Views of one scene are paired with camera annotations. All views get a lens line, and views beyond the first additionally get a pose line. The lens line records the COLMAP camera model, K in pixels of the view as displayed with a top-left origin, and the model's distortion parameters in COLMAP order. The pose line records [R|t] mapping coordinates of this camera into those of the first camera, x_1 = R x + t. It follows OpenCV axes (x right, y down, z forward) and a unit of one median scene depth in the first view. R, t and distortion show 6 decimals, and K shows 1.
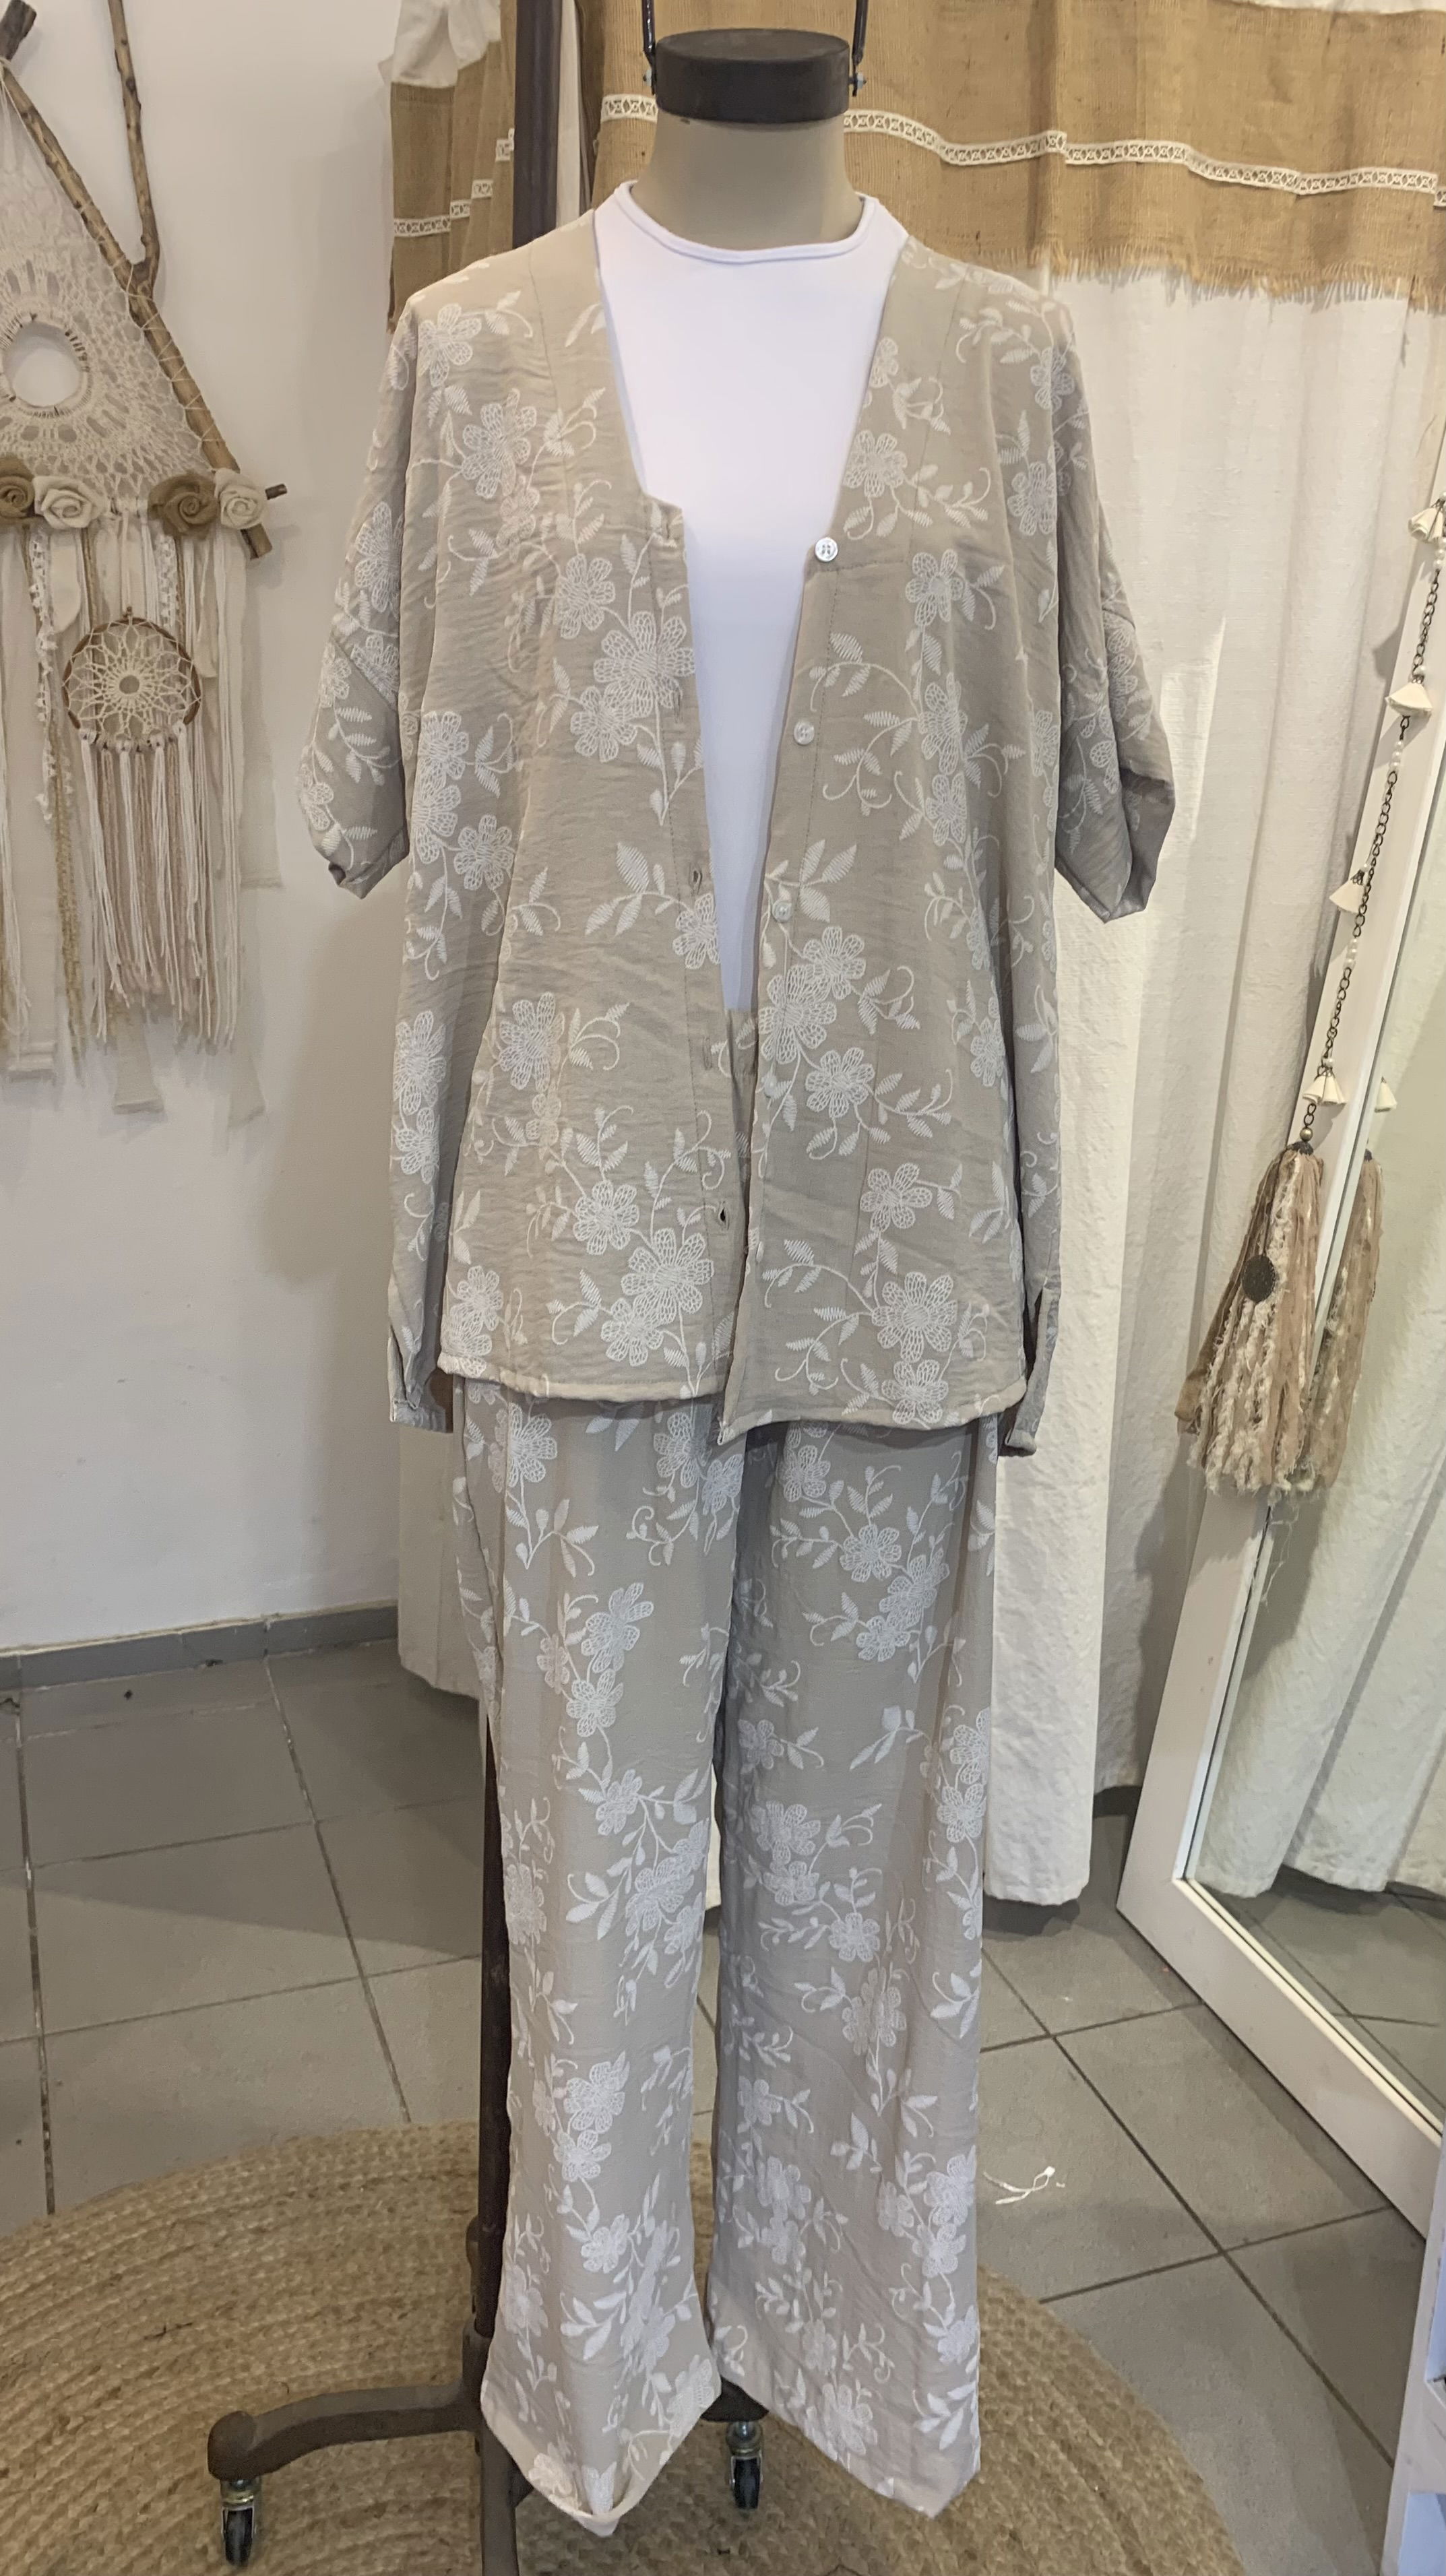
lens RADIAL K [[2017.1, 0, 751.7], [0, 2017.1, 1281.7], [0, 0, 1]] dist [0.005726, -0.010925]
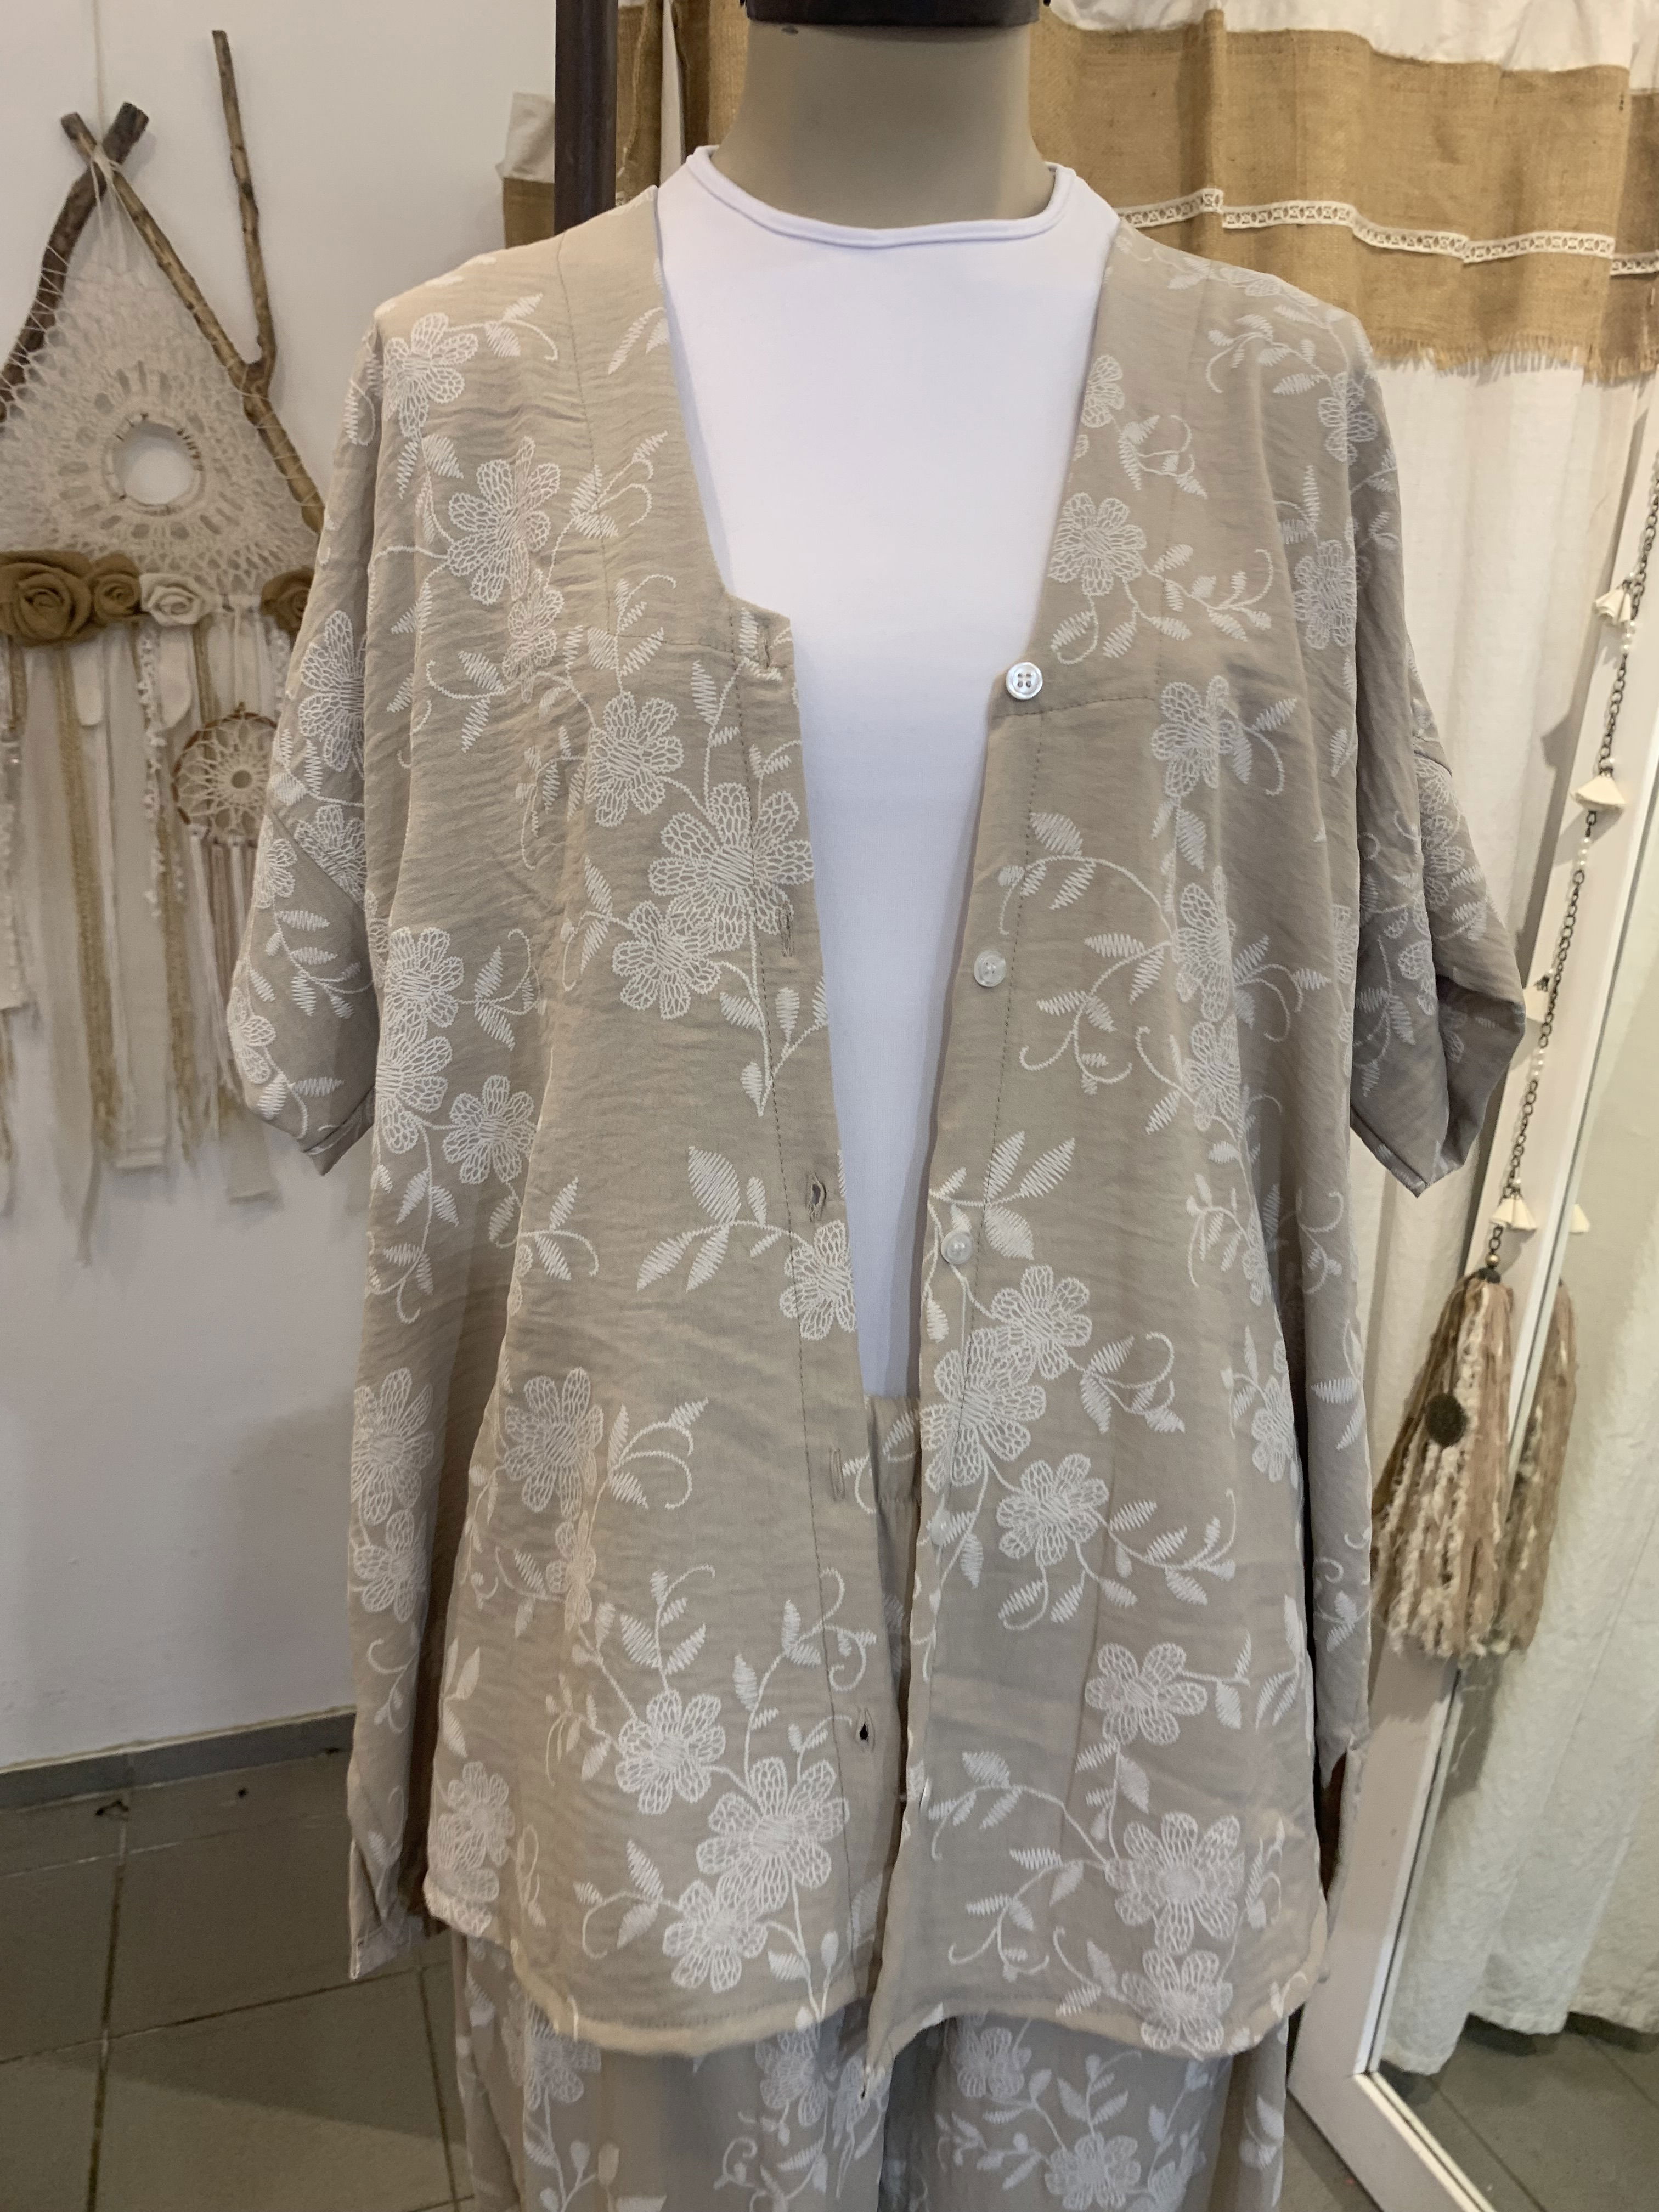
lens RADIAL K [[1684.3, 0, 854.3], [0, 1684.3, 1091.8], [0, 0, 1]] dist [0.002360, -0.003466]
pose [[0.999916, -0.009186, -0.009165, -0.009822], [0.008459, 0.997041, -0.076402, -0.175485], [0.009839, 0.076318, 0.997035, 0.438471]]
